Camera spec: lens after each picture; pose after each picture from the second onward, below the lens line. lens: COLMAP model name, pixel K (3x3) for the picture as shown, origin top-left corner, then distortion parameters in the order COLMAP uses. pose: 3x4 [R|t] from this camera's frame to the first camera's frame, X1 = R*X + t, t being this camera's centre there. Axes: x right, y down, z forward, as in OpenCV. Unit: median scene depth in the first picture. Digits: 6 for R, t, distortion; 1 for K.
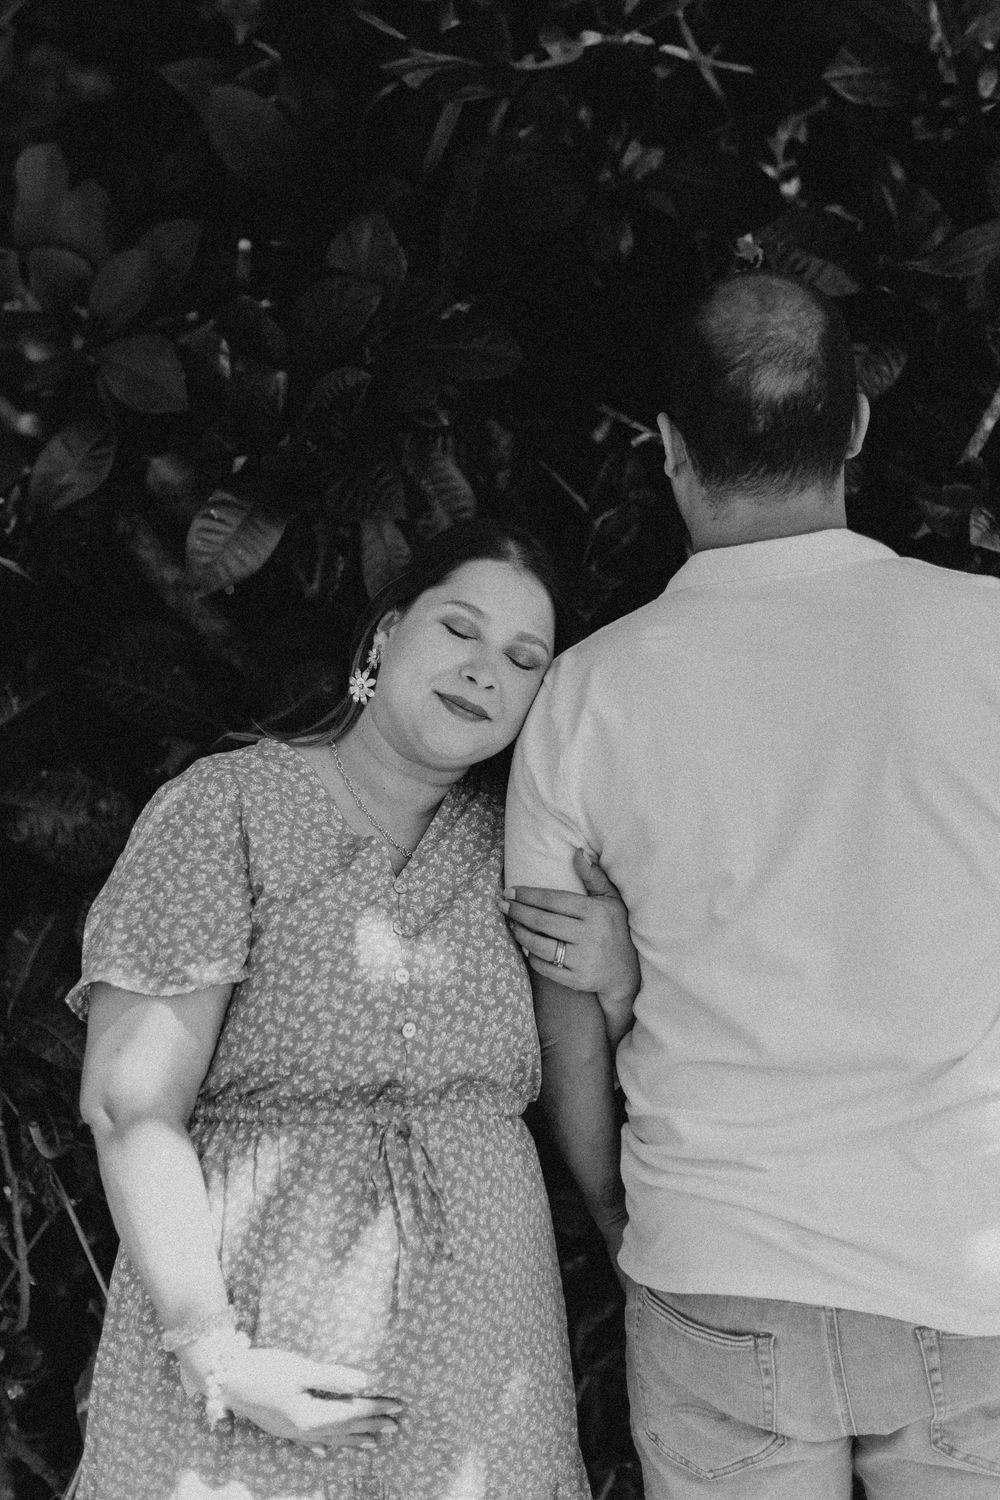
lens RADIAL K [[2354.4, 0, 503.3], [0, 2354.4, 712.7], [0, 0, 1]] dist [-0.014535, 0.122952]
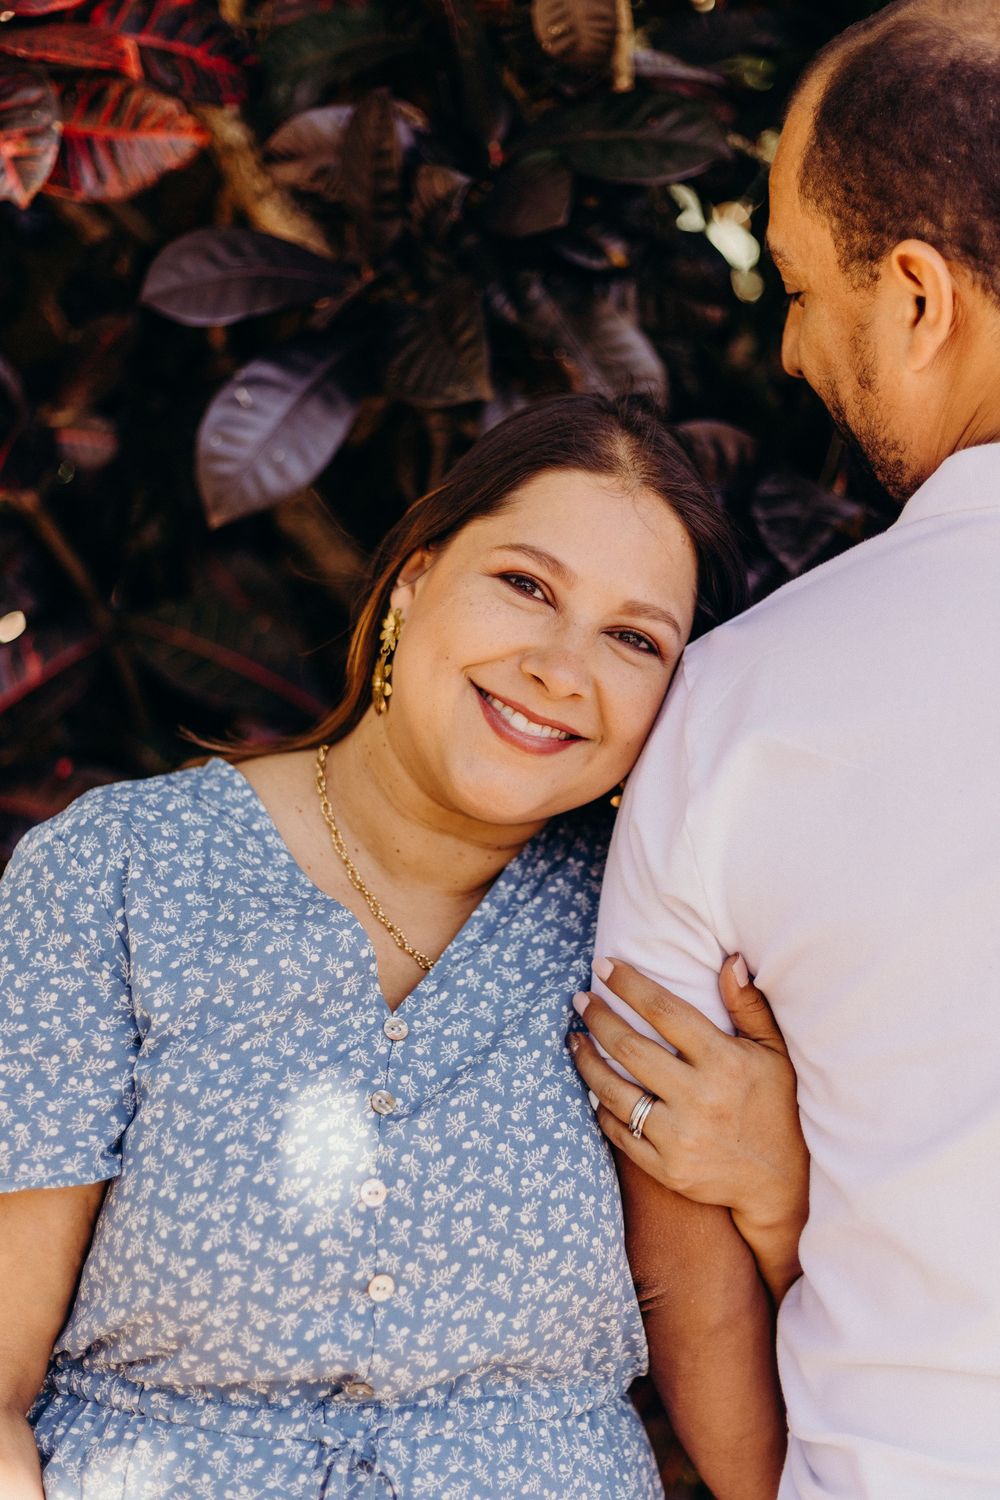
lens RADIAL K [[2354.4, 0, 503.3], [0, 2354.4, 712.7], [0, 0, 1]] dist [-0.014535, 0.122952]
pose [[0.983215, 0.035905, -0.178881, 0.085513], [-0.029933, 0.998904, 0.035972, -0.026311], [0.179977, -0.030014, 0.983213, 0.440703]]
